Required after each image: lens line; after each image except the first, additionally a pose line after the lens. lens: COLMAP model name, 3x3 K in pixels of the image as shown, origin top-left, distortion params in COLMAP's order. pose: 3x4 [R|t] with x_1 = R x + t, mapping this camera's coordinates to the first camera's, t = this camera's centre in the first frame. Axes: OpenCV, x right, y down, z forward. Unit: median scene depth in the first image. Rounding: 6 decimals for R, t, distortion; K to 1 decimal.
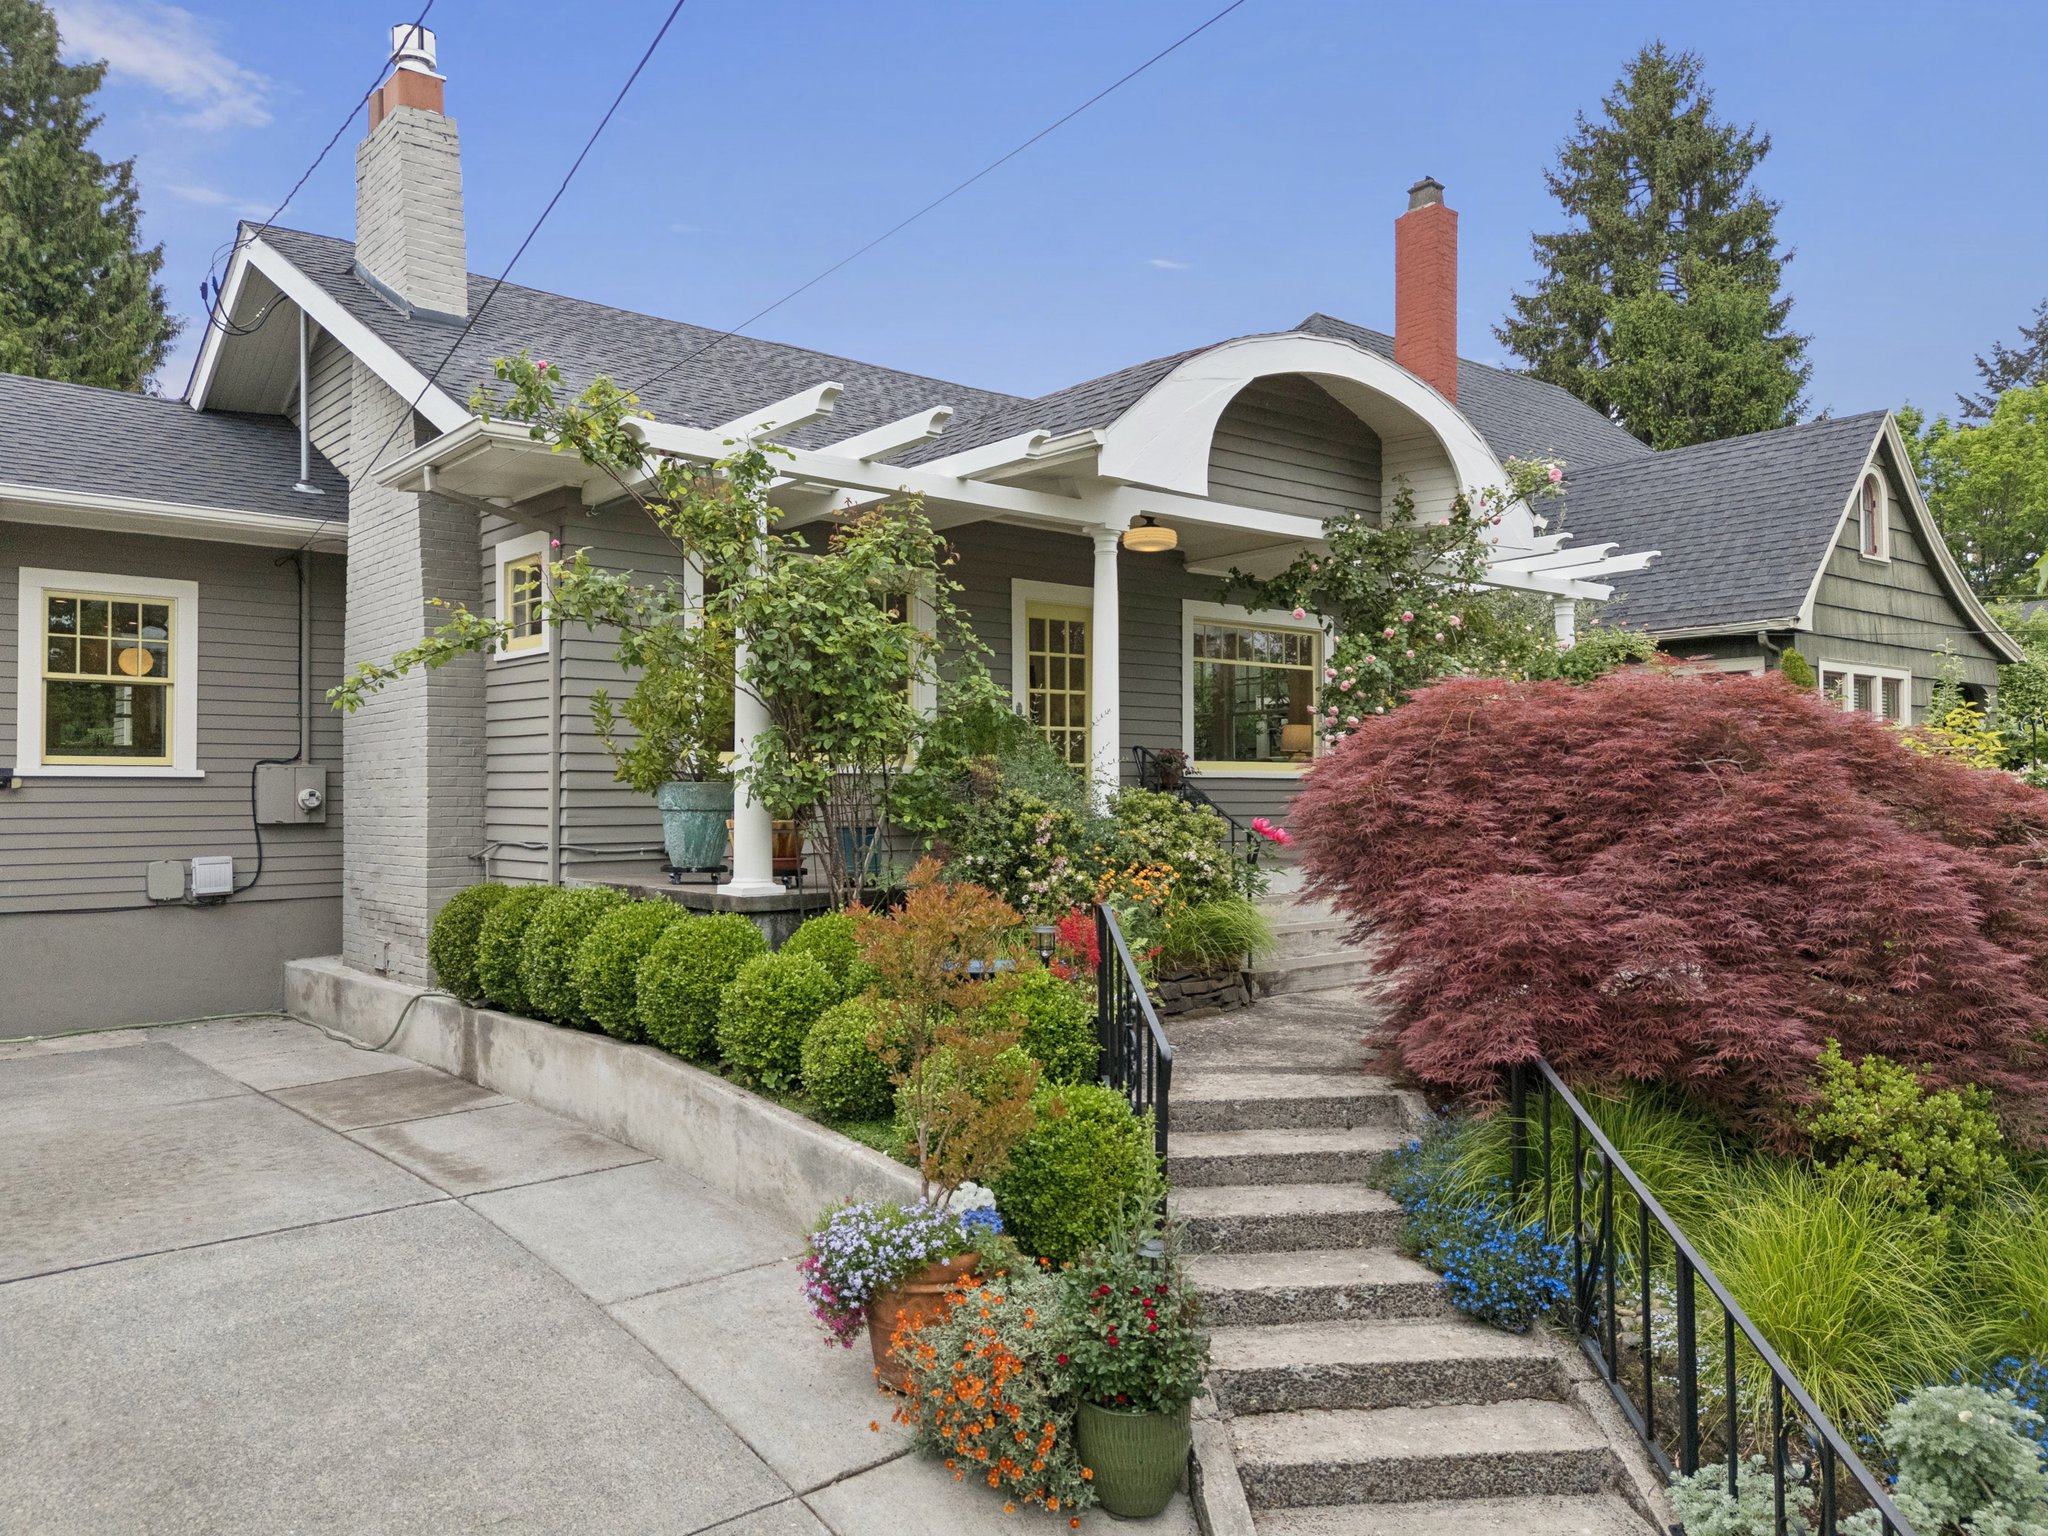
lens RADIAL K [[1514.8, 0, 1019.8], [0, 1514.8, 777.3], [0, 0, 1]] dist [0.057807, -0.045633]
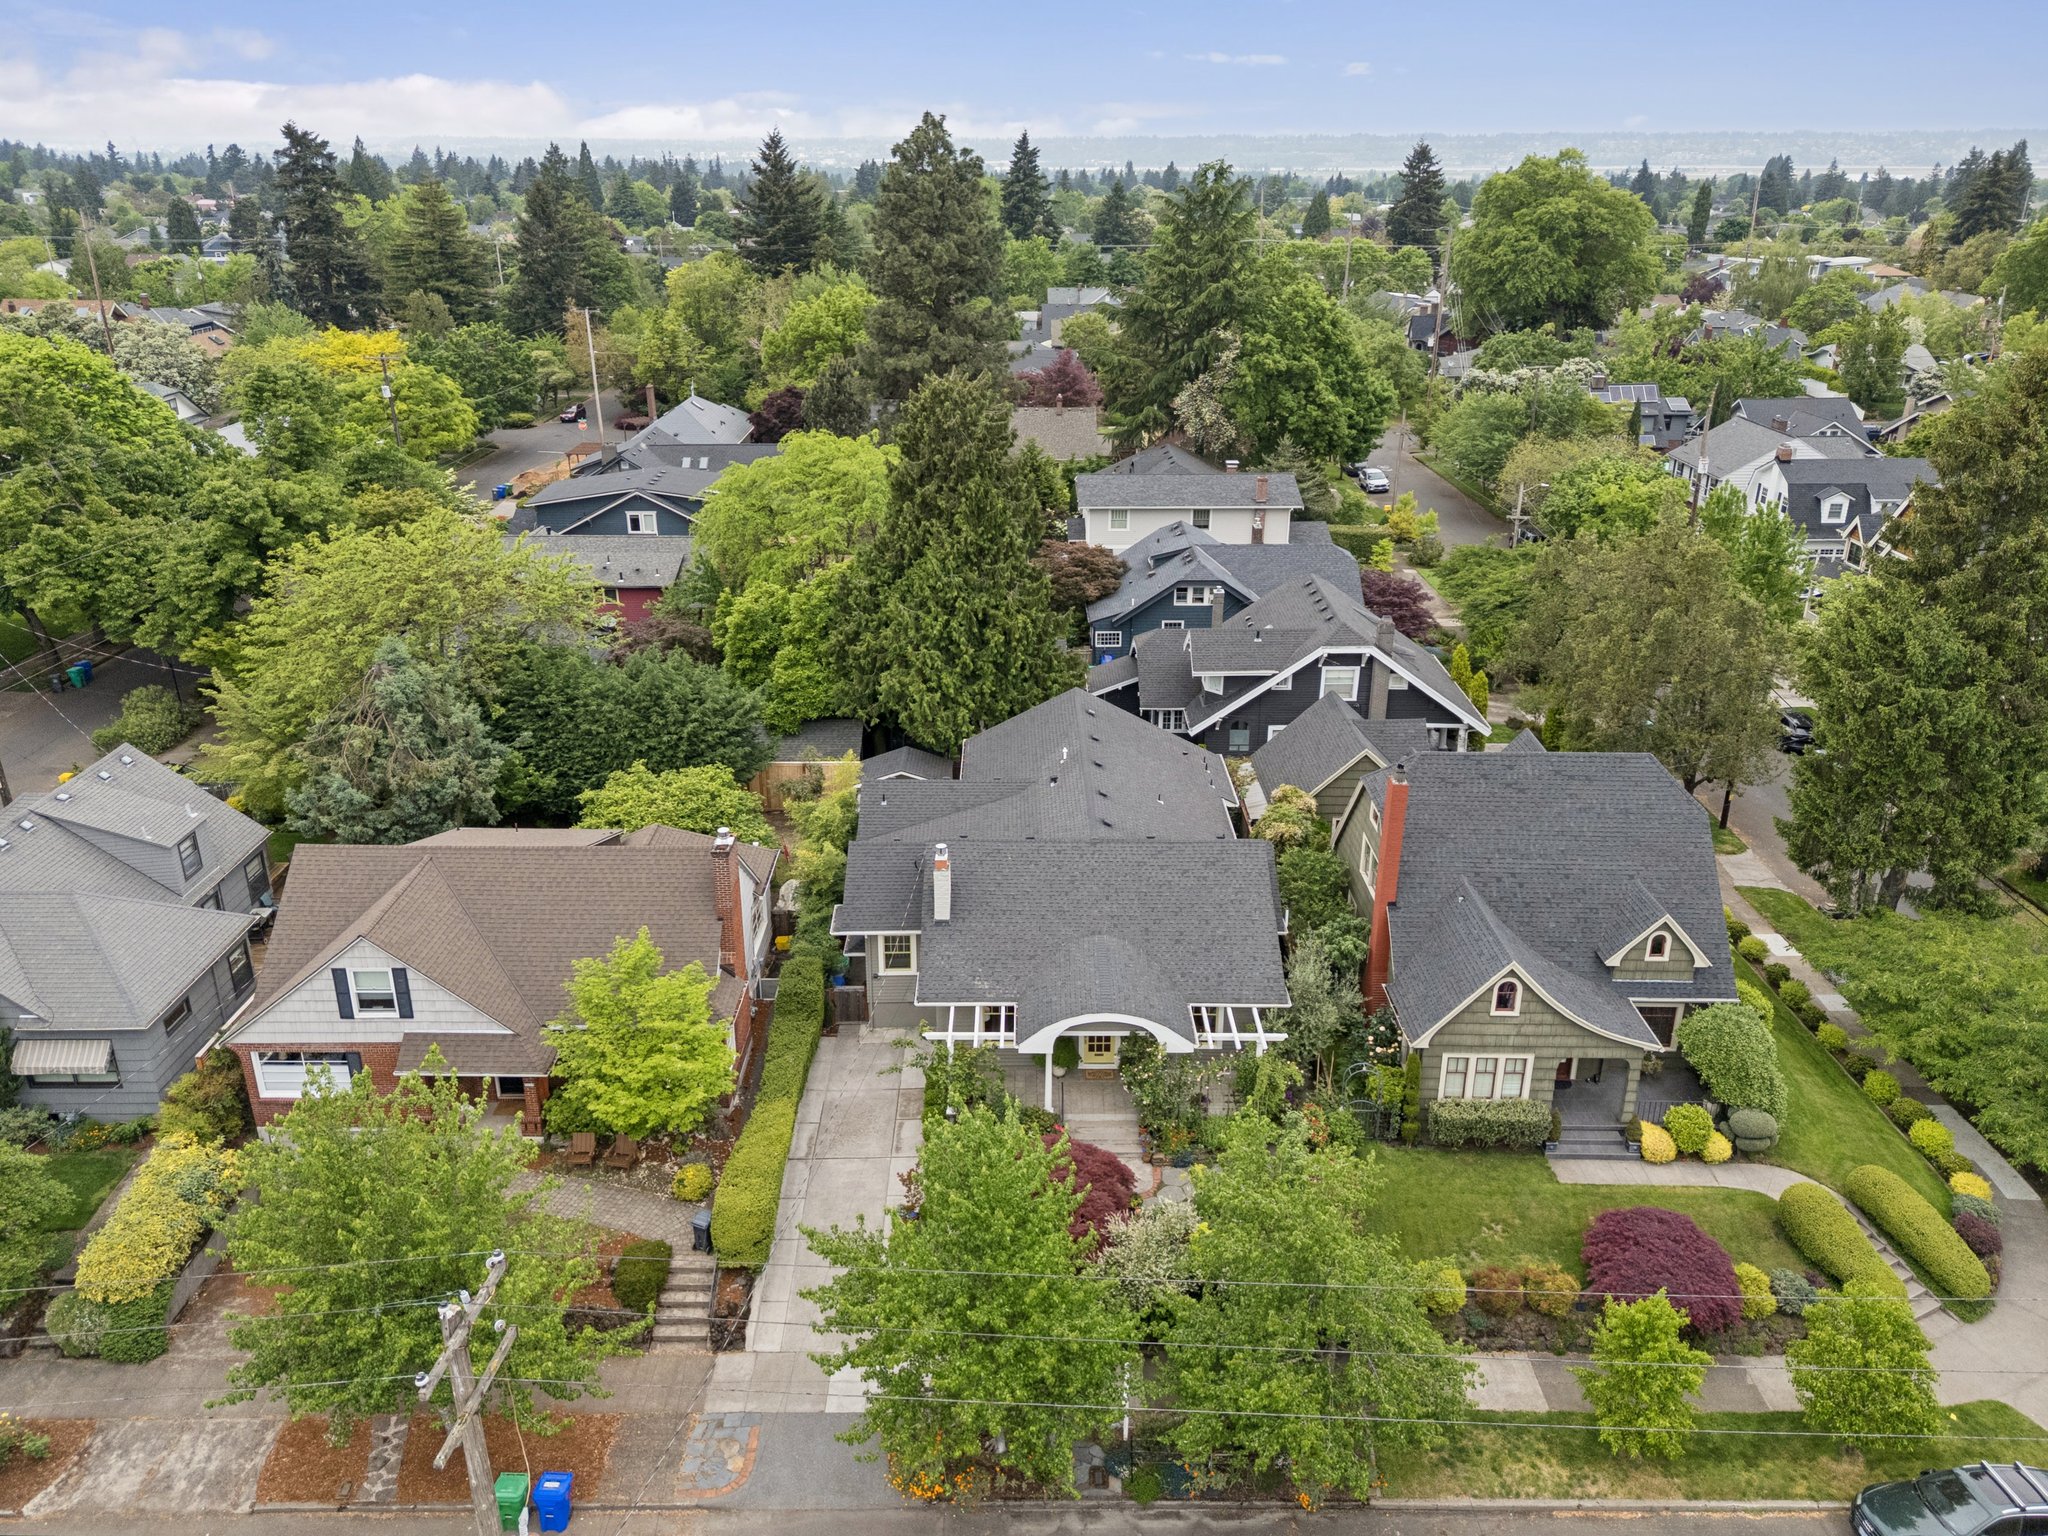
lens RADIAL K [[1488.3, 0, 1015.5], [0, 1488.3, 763.4], [0, 0, 1]] dist [0.072385, -0.078236]
pose [[0.759413, 0.243500, -0.603324, 2.554796], [0.010202, 0.922751, 0.385262, -2.743505], [0.650529, -0.298728, 0.698265, -1.878316]]
